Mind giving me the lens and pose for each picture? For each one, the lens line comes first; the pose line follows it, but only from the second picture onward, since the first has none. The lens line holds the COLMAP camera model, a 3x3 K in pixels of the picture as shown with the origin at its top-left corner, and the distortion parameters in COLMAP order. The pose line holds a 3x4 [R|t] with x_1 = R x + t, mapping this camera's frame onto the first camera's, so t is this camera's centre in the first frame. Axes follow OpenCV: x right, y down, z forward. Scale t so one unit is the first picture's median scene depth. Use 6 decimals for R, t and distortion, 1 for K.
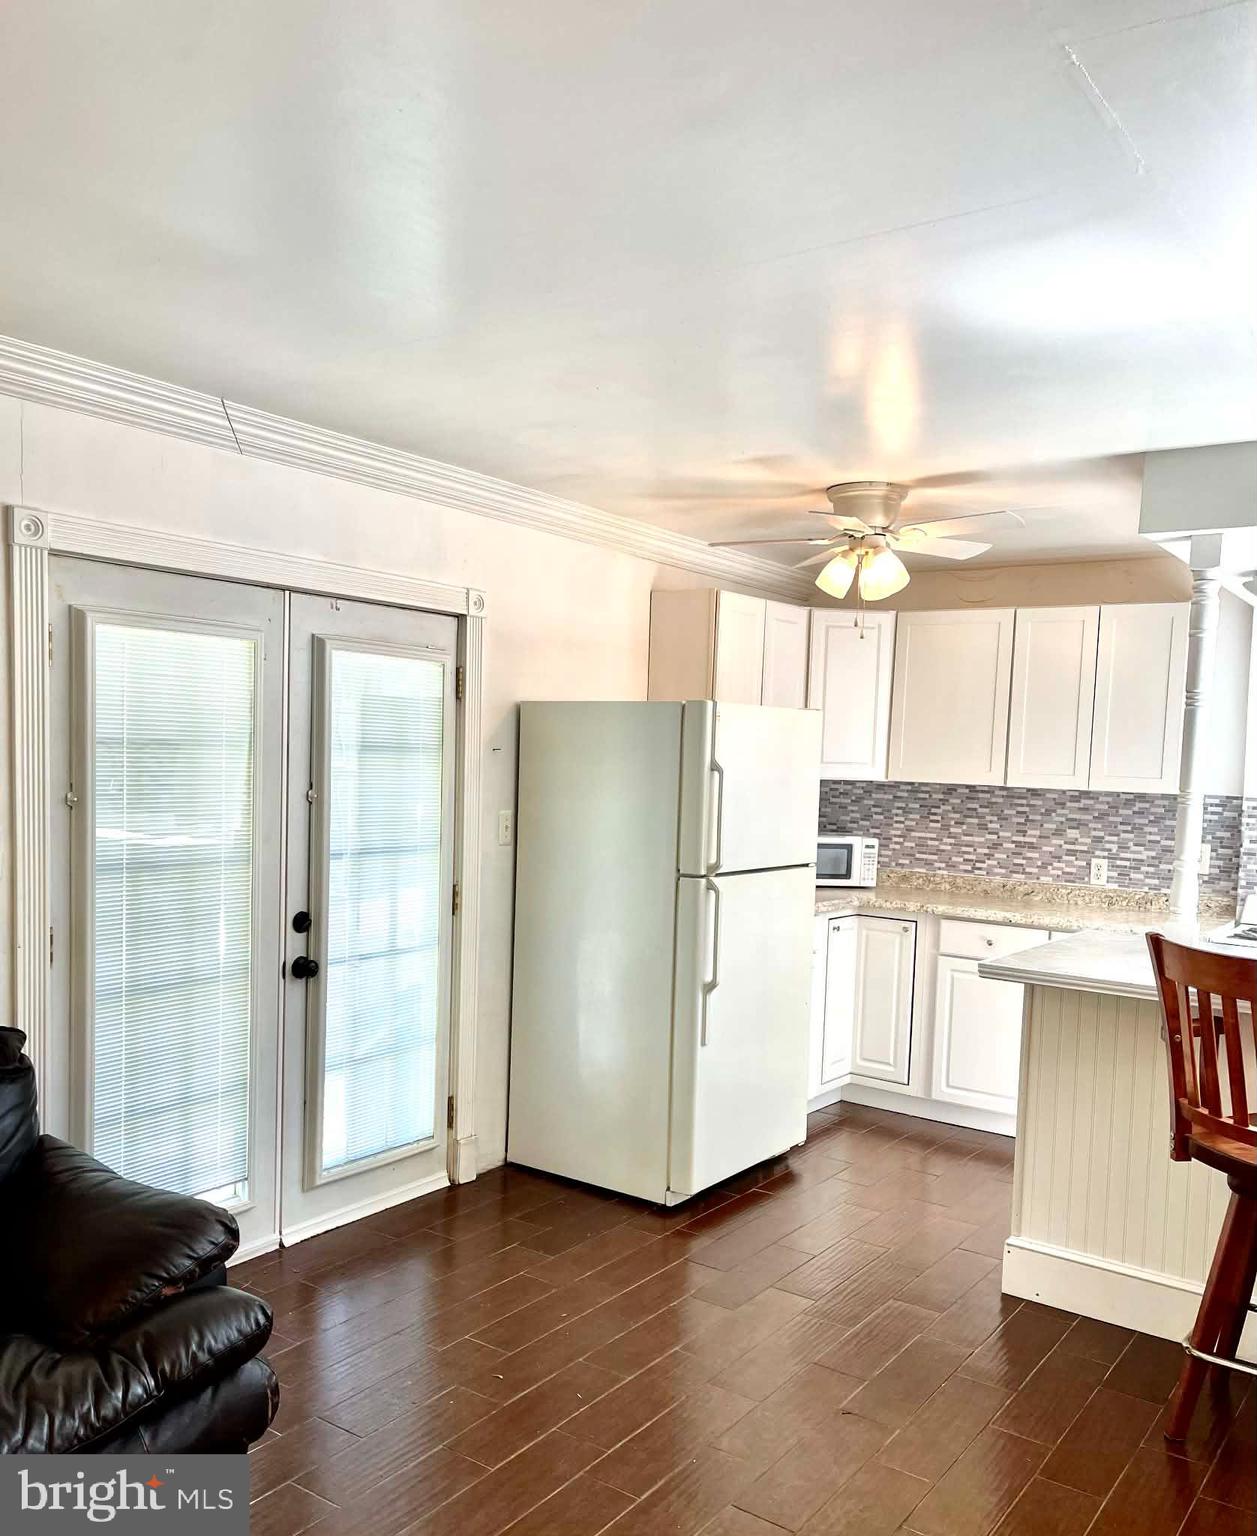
lens RADIAL K [[1284.1, 0, 624.2], [0, 1284.1, 857.6], [0, 0, 1]] dist [0.030729, -0.008267]
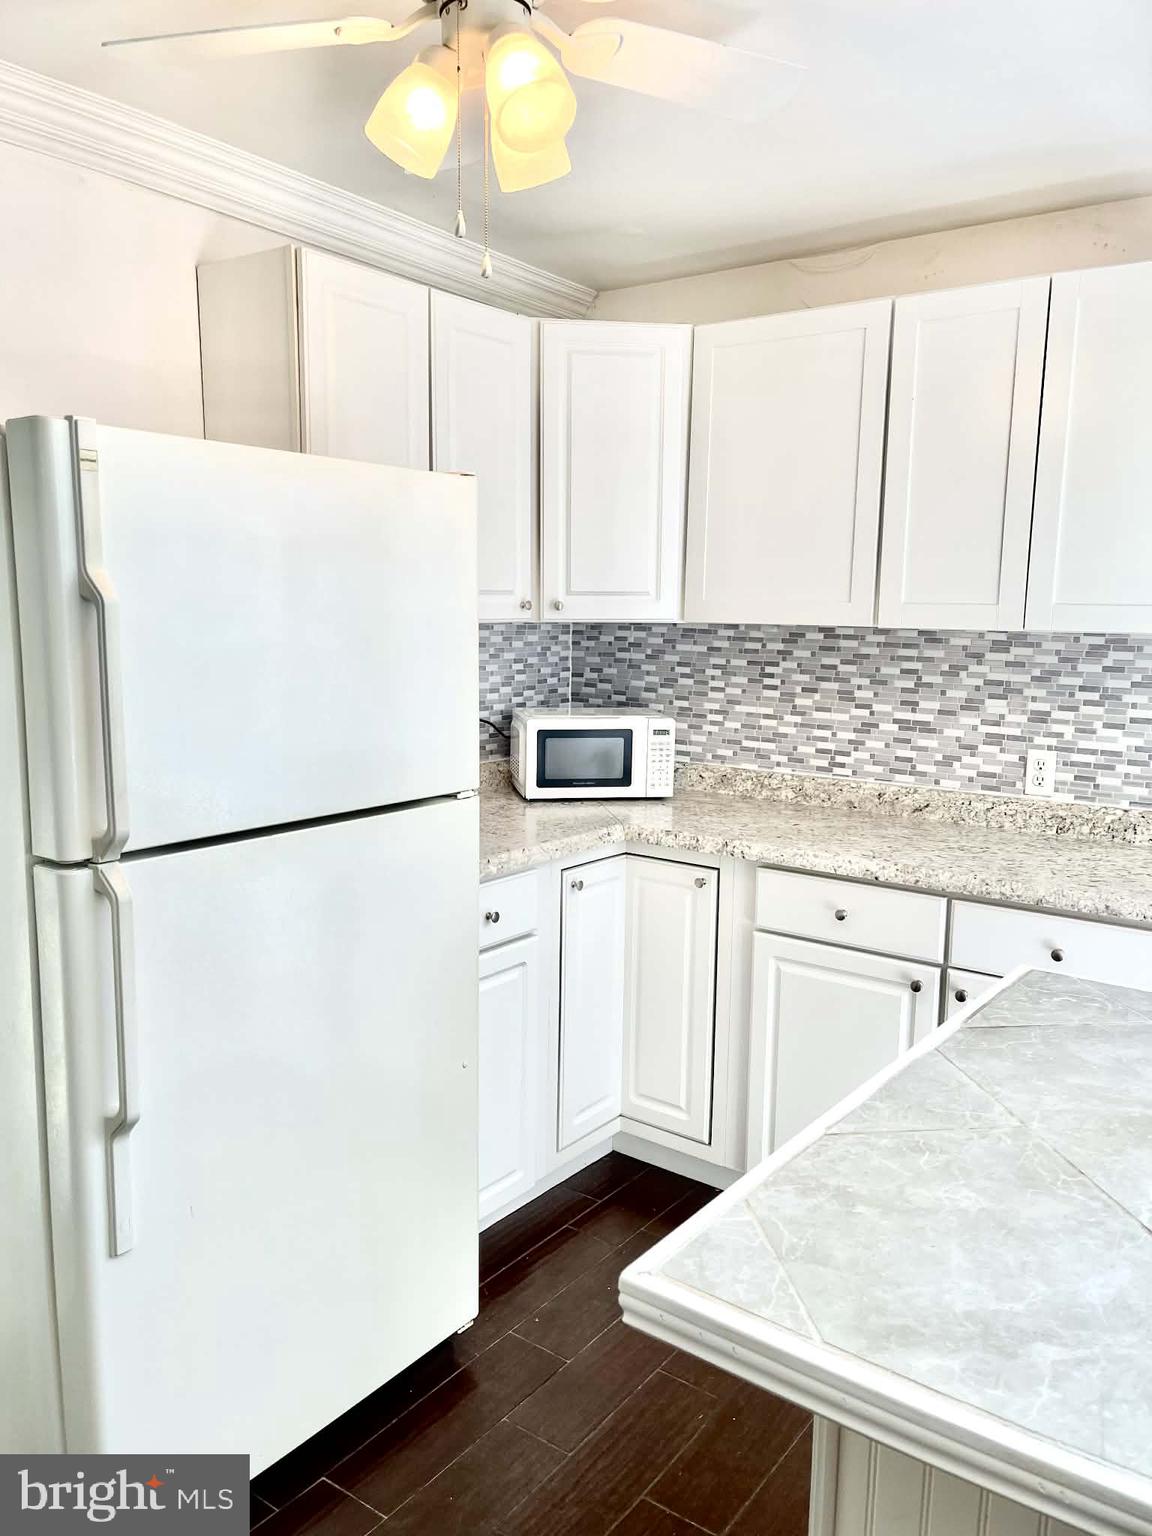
lens RADIAL K [[1159.1, 0, 575.5], [0, 1159.1, 787.3], [0, 0, 1]] dist [0.070790, -0.165469]
pose [[0.999676, -0.019151, -0.016793, 0.166396], [0.020336, 0.997087, 0.073507, -0.024845], [0.015336, -0.073825, 0.997153, 0.469094]]
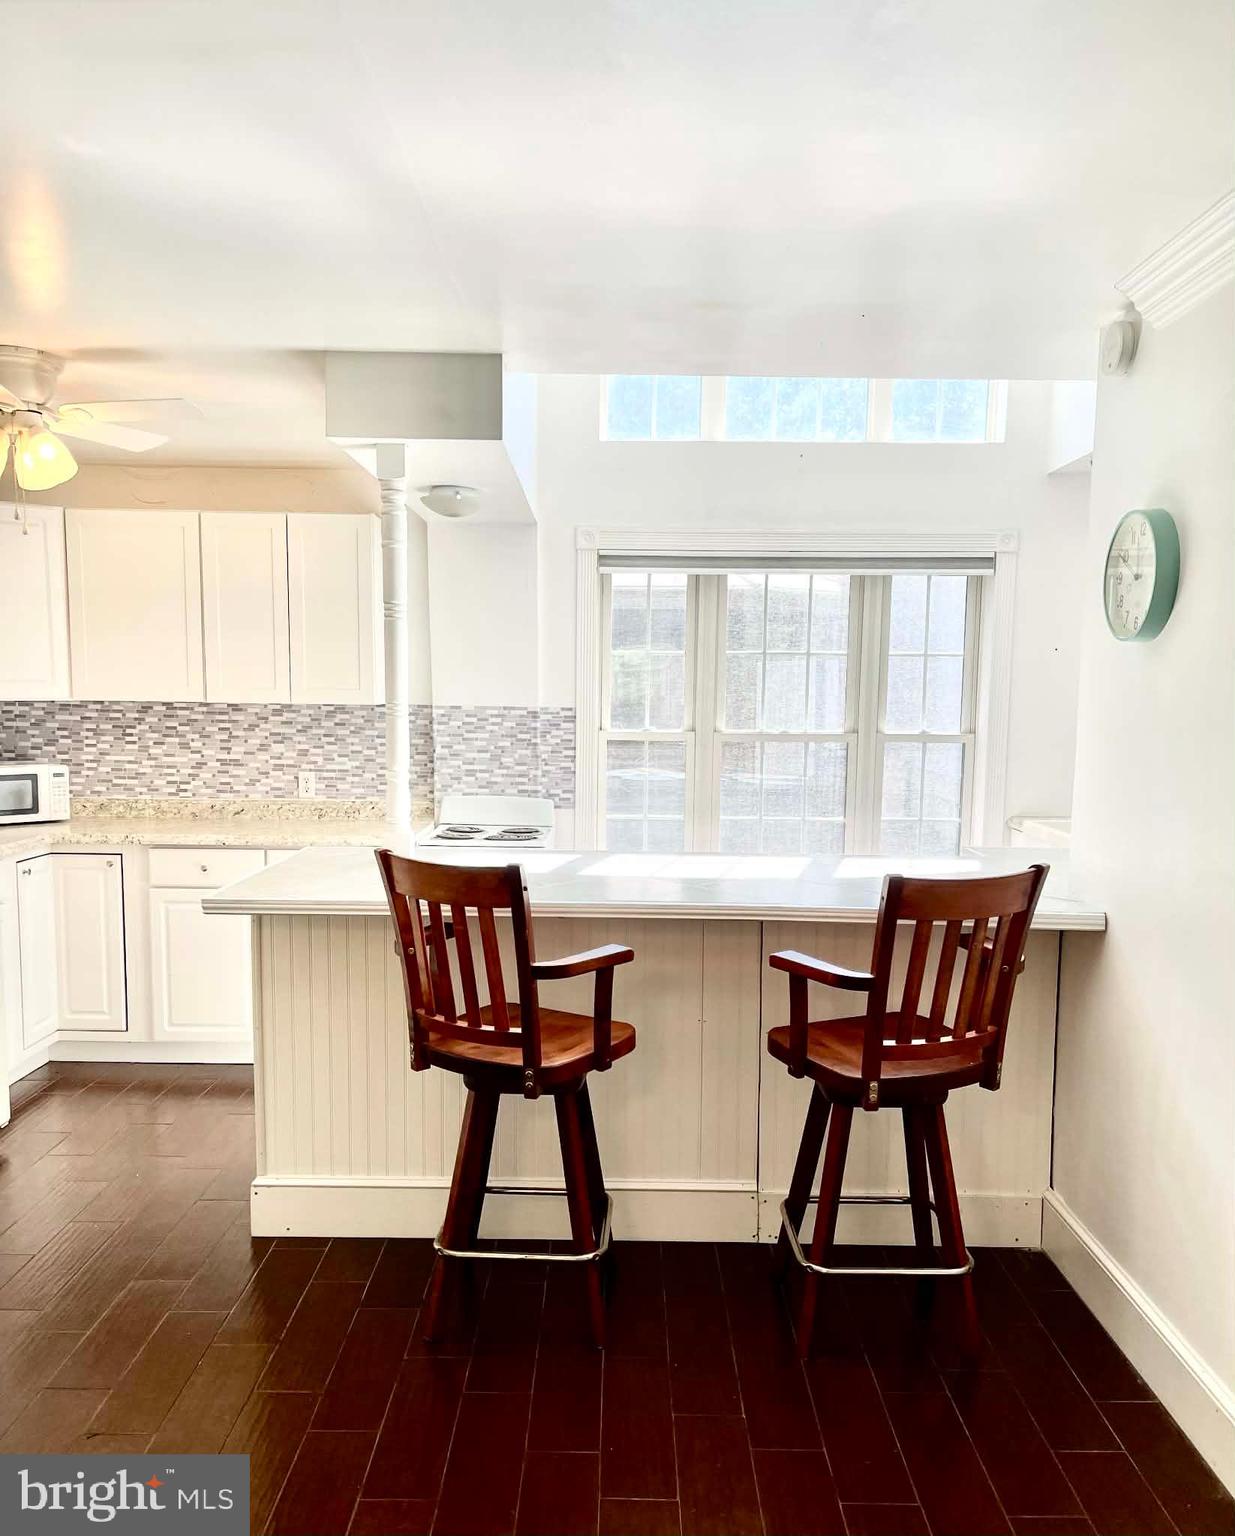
lens RADIAL K [[1230.4, 0, 614.2], [0, 1230.4, 829.8], [0, 0, 1]] dist [0.006460, 0.004954]
pose [[0.815961, -0.092131, 0.570718, 0.014955], [0.064979, 0.995580, 0.067815, -0.003562], [-0.574443, -0.018250, 0.818341, 0.081552]]
